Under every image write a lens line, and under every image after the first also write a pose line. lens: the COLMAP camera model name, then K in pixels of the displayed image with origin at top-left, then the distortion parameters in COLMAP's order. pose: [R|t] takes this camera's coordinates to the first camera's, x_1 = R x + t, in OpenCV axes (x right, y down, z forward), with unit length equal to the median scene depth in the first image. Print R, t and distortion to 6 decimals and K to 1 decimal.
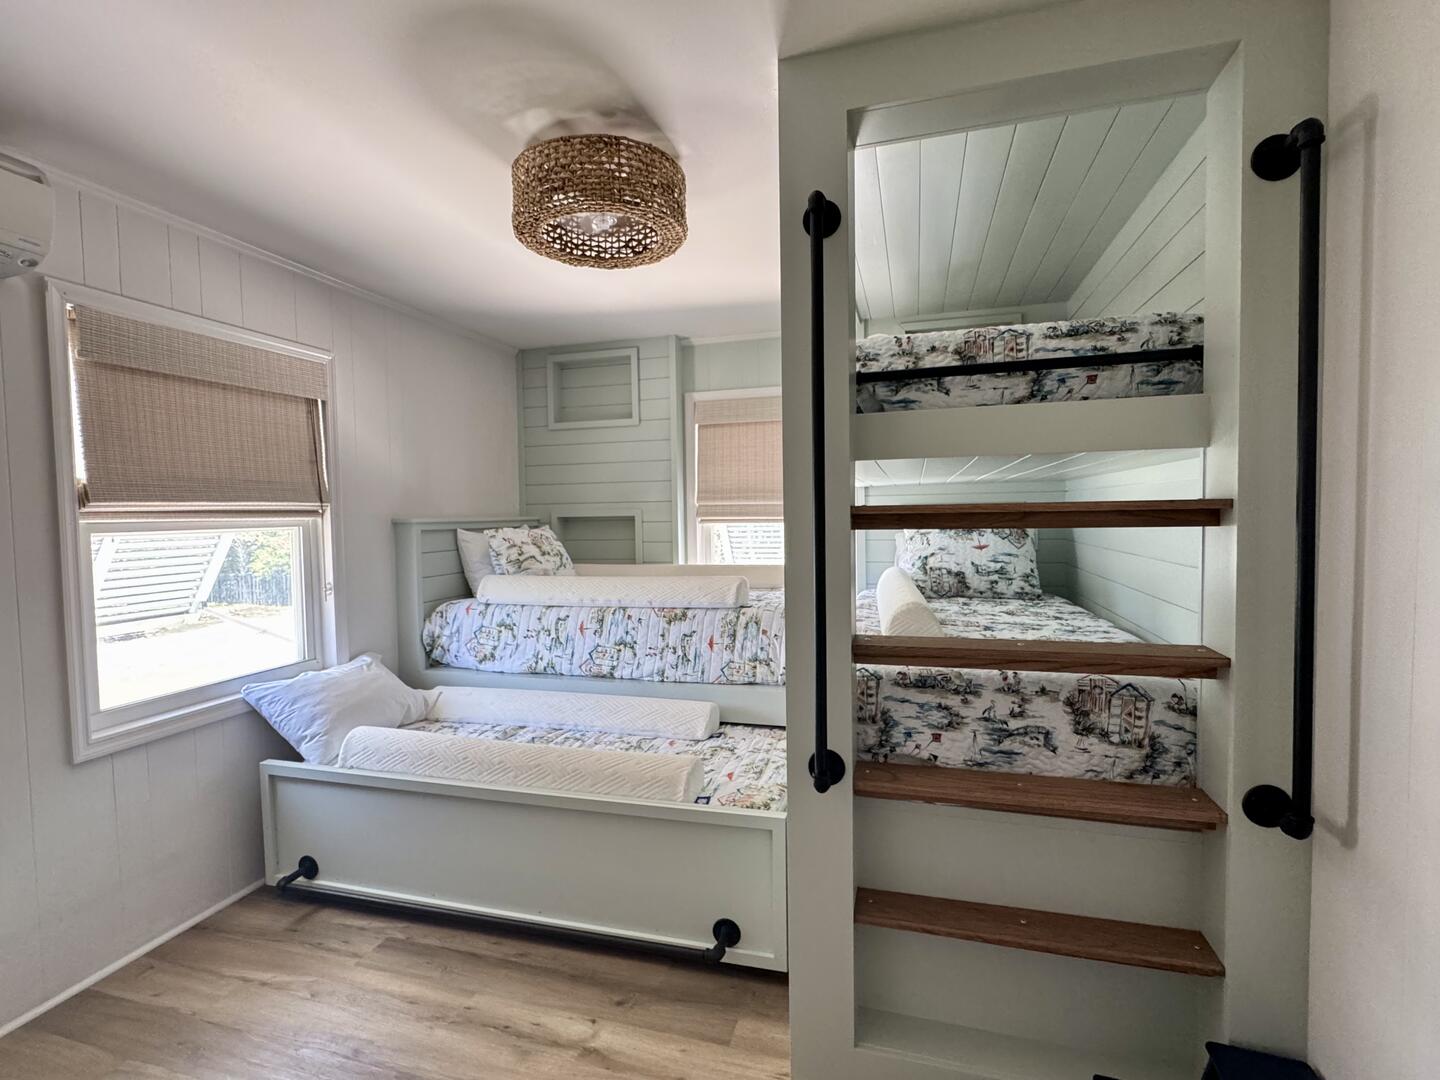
lens RADIAL K [[676.6, 0, 720.0], [0, 676.6, 540.0], [0, 0, 1]] dist [-0.002517, 0.000153]
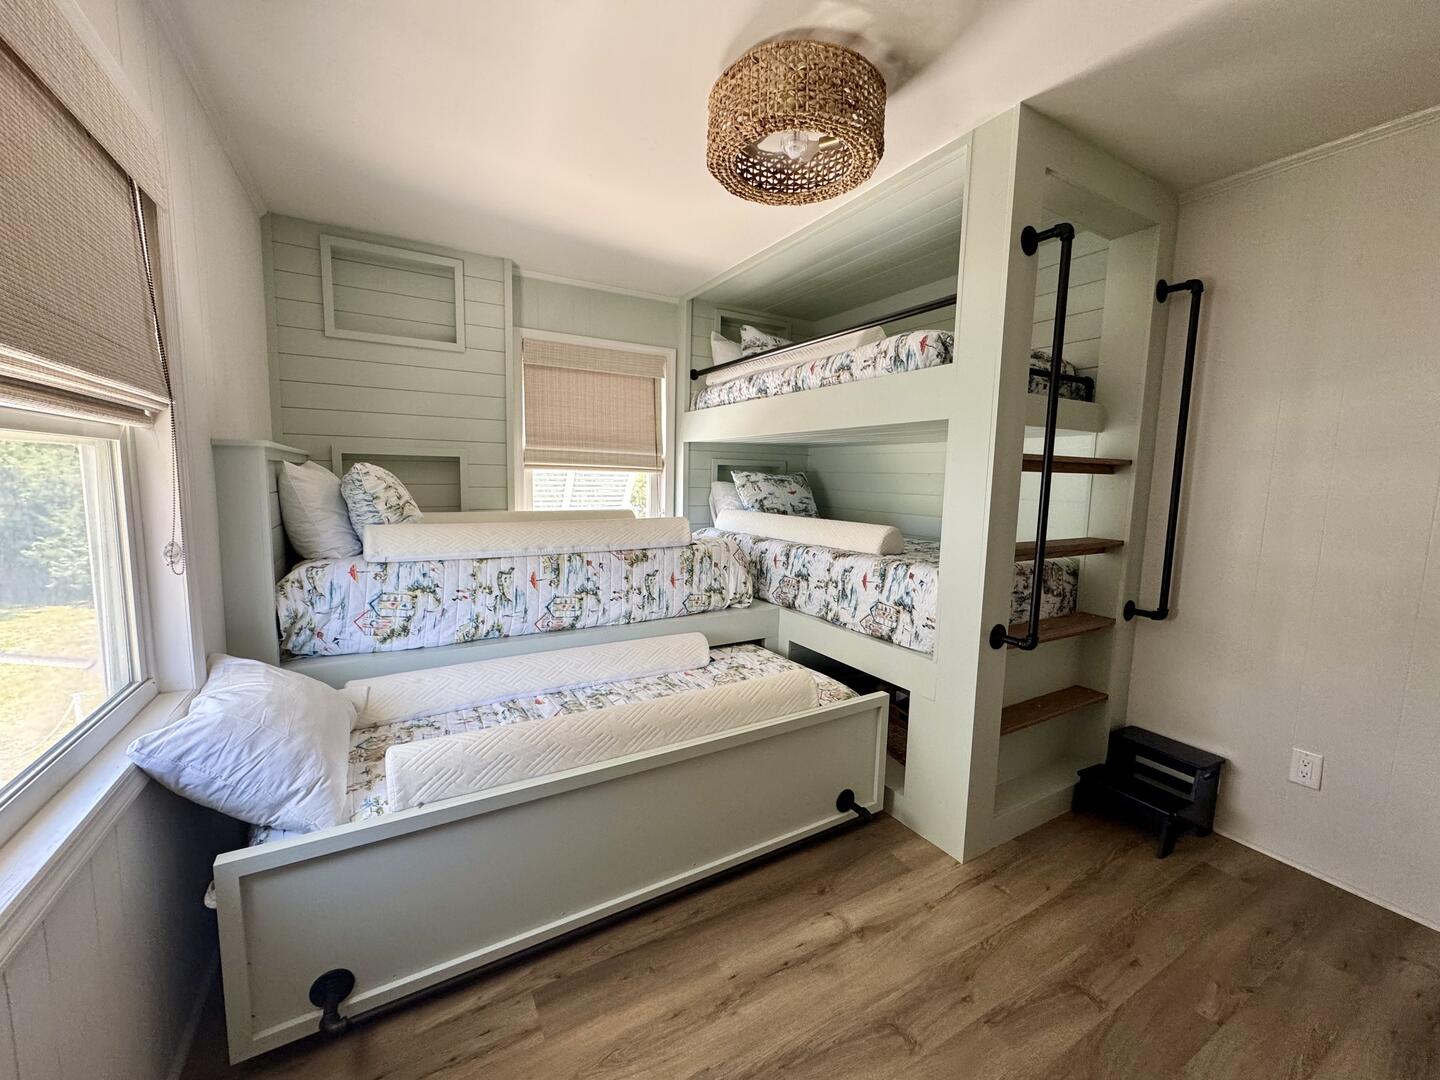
lens RADIAL K [[575.3, 0, 716.0], [0, 575.3, 537.1], [0, 0, 1]] dist [-0.002740, 0.000778]
pose [[0.688005, -0.046503, 0.724214, -0.596513], [-0.002278, 0.997801, 0.066235, 0.024687], [-0.725702, -0.047219, 0.686386, 0.323155]]
